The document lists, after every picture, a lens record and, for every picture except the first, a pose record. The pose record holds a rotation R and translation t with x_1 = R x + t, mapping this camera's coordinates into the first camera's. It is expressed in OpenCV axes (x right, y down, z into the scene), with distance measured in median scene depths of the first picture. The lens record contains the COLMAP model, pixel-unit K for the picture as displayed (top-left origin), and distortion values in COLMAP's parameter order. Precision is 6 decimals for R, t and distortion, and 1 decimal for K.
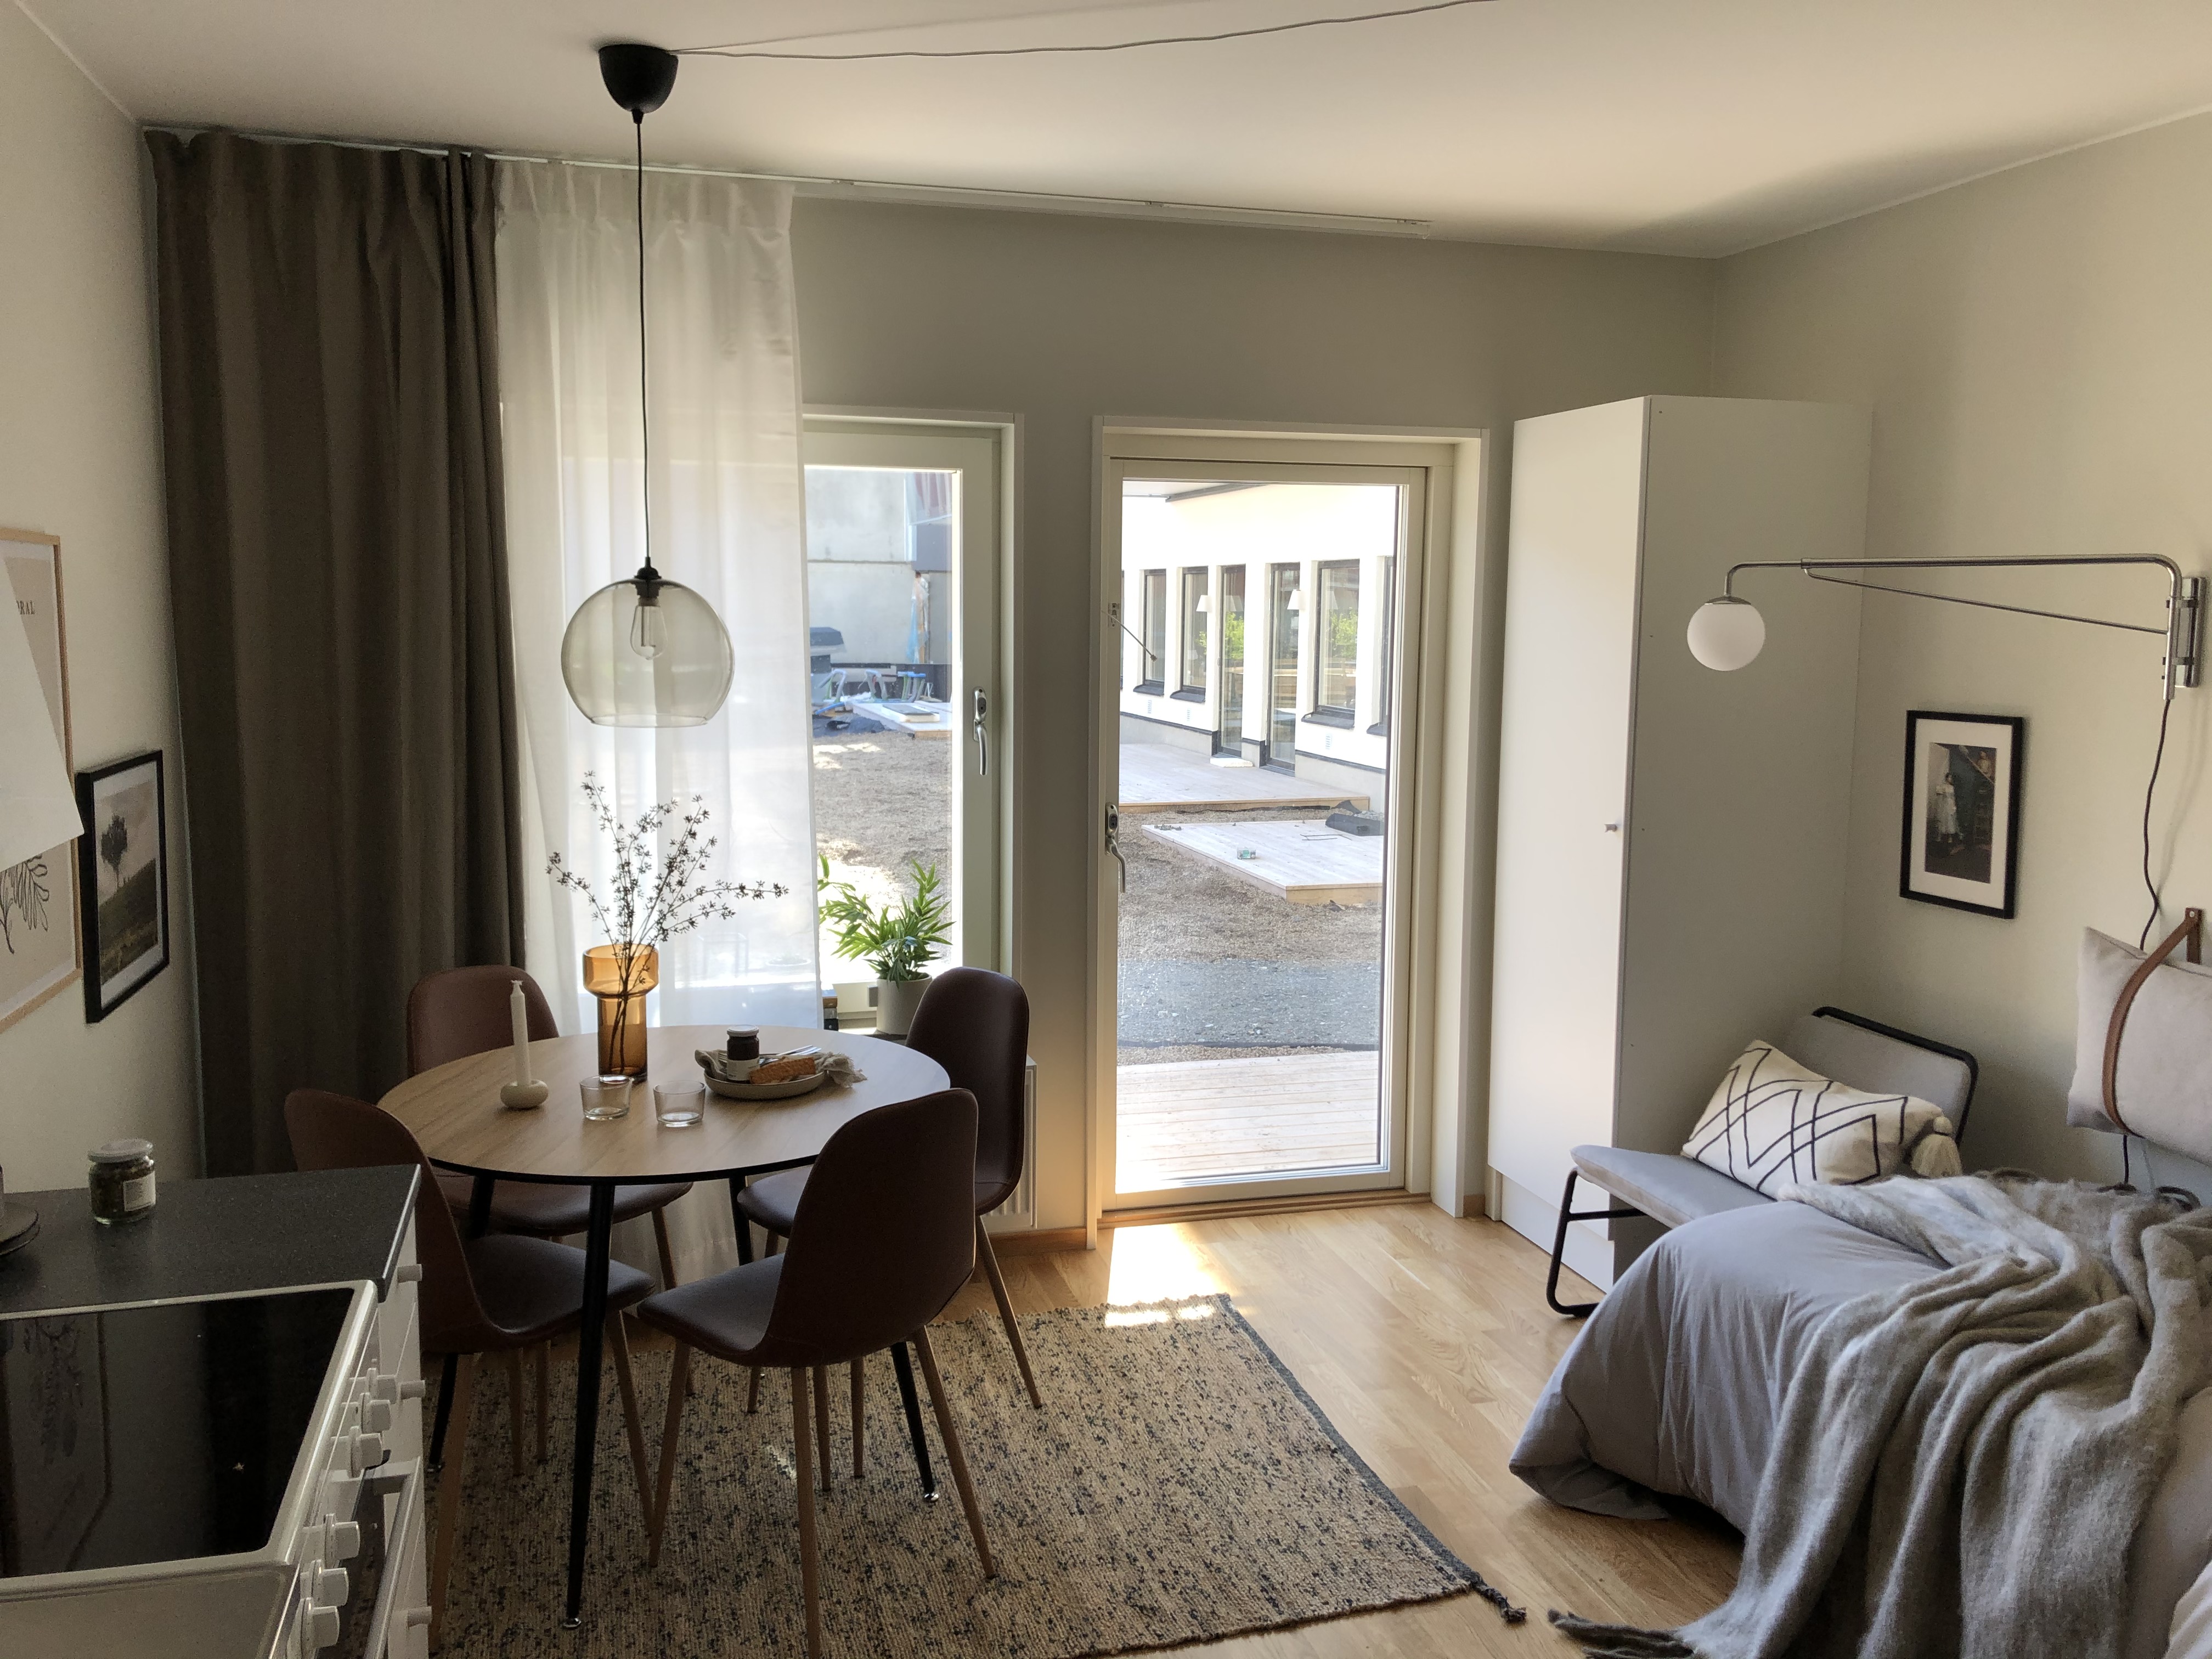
lens RADIAL K [[1786.0, 0, 1102.3], [0, 1786.0, 828.4], [0, 0, 1]] dist [0.016858, 0.006347]
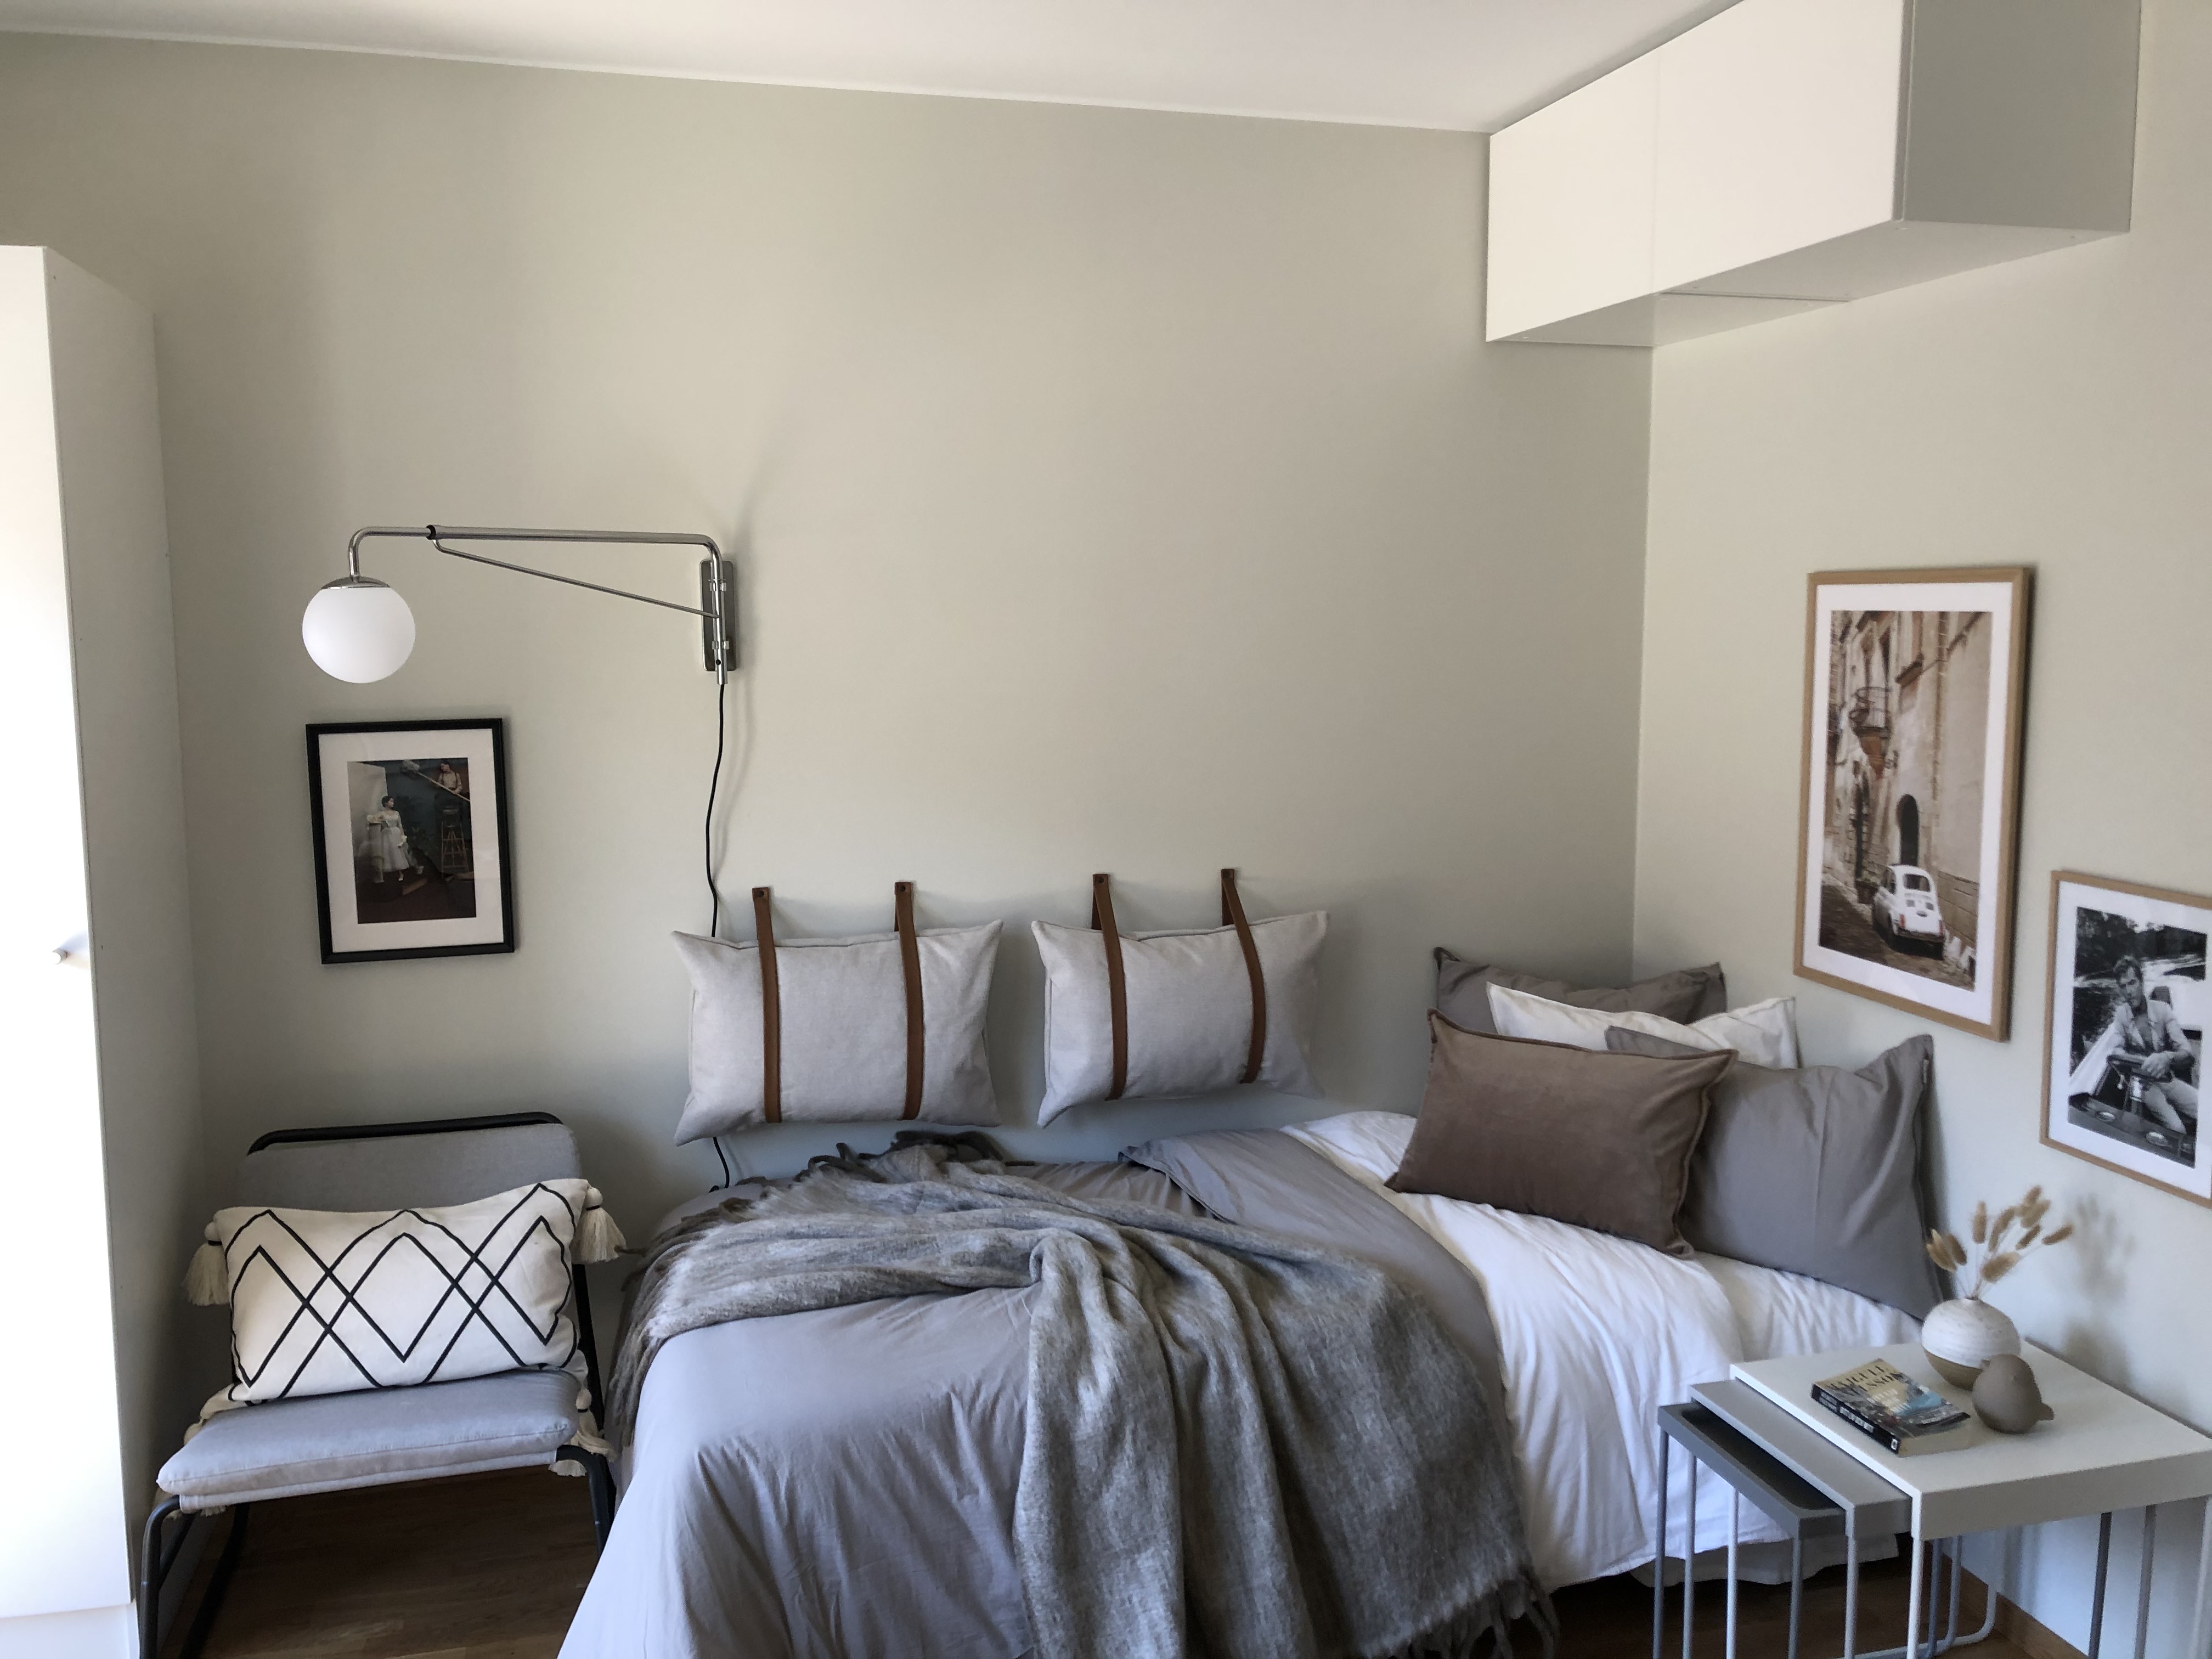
lens RADIAL K [[1786.0, 0, 1103.7], [0, 1786.0, 824.2], [0, 0, 1]] dist [0.016858, 0.006347]
pose [[0.024884, -0.134483, 0.990603, -0.327634], [0.129717, 0.982967, 0.130188, -0.083638], [-0.991239, 0.125258, 0.041904, 0.663732]]
